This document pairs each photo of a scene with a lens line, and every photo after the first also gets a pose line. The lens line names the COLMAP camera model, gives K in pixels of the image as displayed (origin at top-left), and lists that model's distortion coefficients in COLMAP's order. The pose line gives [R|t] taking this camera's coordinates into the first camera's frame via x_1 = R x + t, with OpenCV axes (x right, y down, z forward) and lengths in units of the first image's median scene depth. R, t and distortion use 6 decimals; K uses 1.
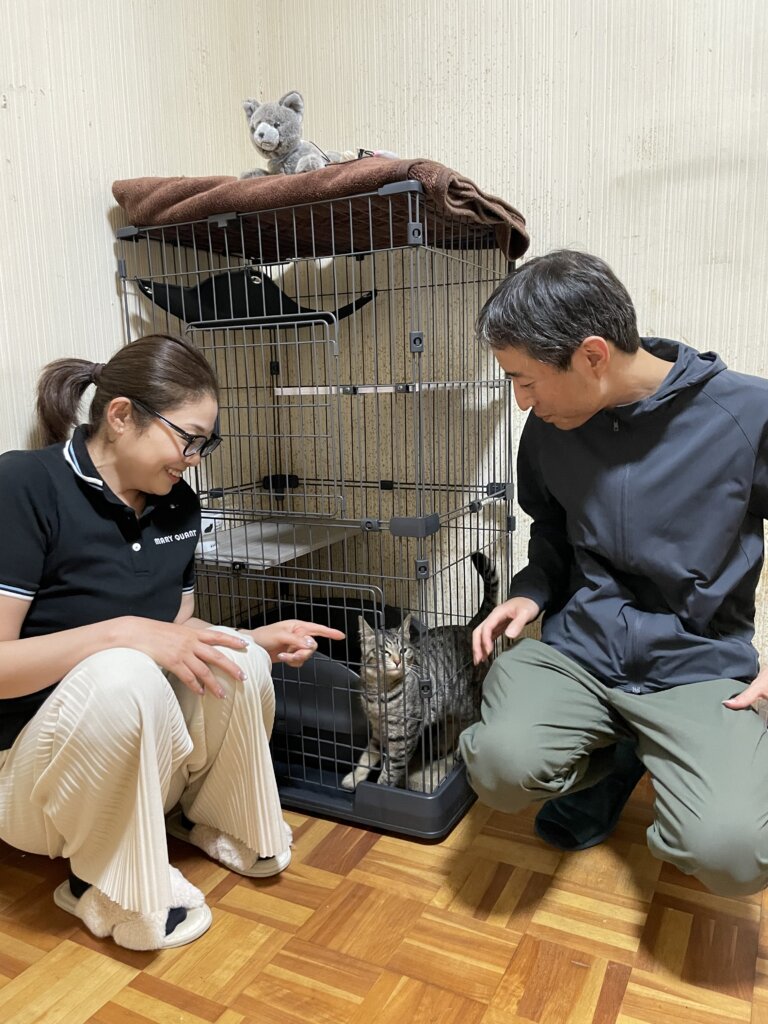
lens RADIAL K [[779.7, 0, 394.8], [0, 779.7, 519.5], [0, 0, 1]] dist [0.001840, -0.051404]
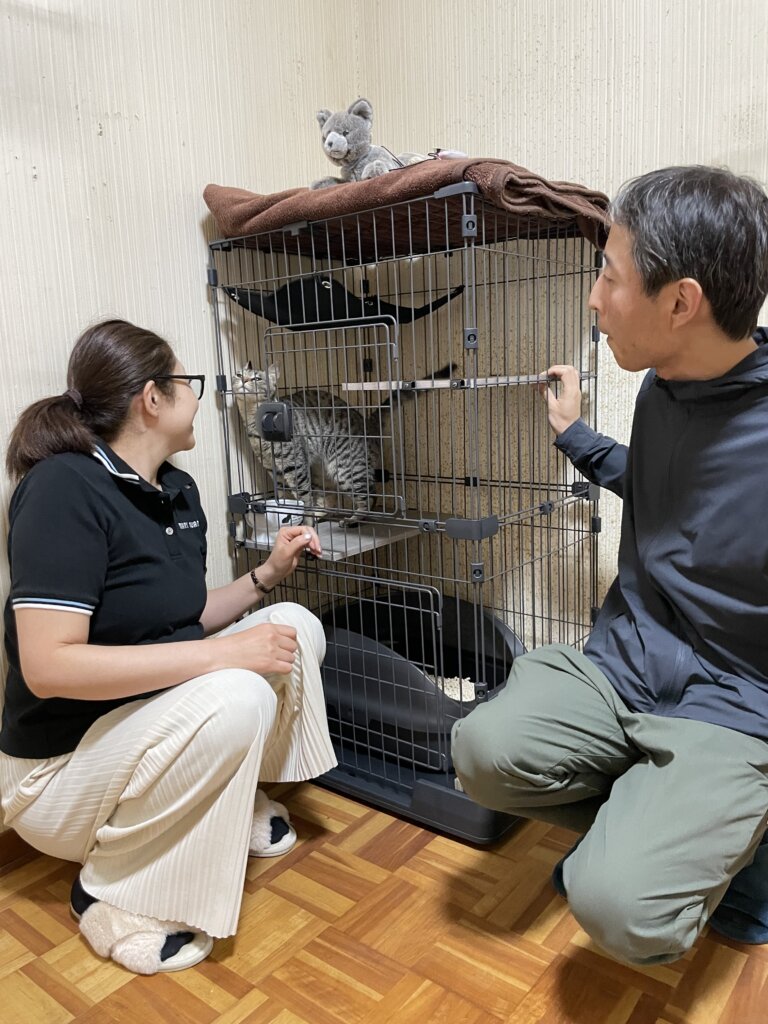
lens RADIAL K [[779.7, 0, 380.7], [0, 779.7, 507.6], [0, 0, 1]] dist [0.001840, -0.051404]
pose [[0.978868, 0.020982, -0.203416, 0.109996], [-0.020354, 0.999779, 0.005177, -0.020311], [0.203480, -0.000927, 0.979079, 0.004527]]
